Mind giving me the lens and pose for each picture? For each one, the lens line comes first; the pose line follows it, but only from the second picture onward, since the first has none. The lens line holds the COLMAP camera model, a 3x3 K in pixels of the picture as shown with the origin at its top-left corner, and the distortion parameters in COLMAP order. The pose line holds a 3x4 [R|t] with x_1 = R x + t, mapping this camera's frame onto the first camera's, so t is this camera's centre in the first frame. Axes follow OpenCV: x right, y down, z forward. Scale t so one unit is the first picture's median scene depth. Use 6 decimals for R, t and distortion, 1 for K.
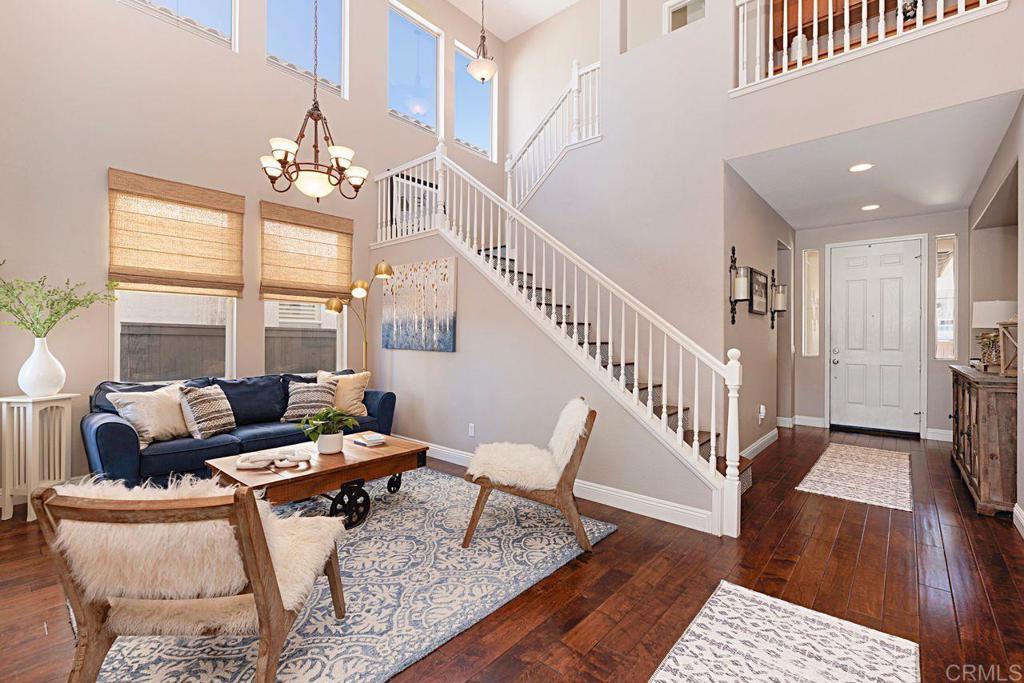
lens RADIAL K [[453.8, 0, 512.0], [0, 453.8, 341.5], [0, 0, 1]] dist [0.024843, 0.000023]
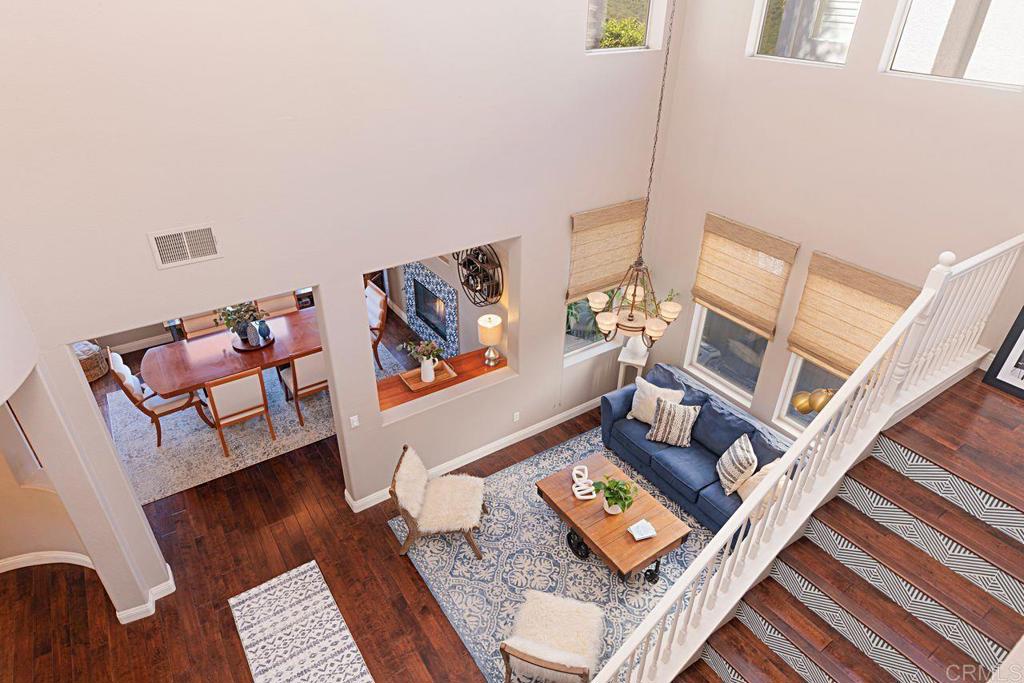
lens RADIAL K [[622.1, 0, 512.0], [0, 622.1, 341.5], [0, 0, 1]] dist [-0.002247, -0.000714]
pose [[-0.266100, 0.500604, -0.823763, 0.882299], [-0.016178, 0.852135, 0.523072, -1.068557], [0.963810, 0.152517, -0.218654, 1.041341]]
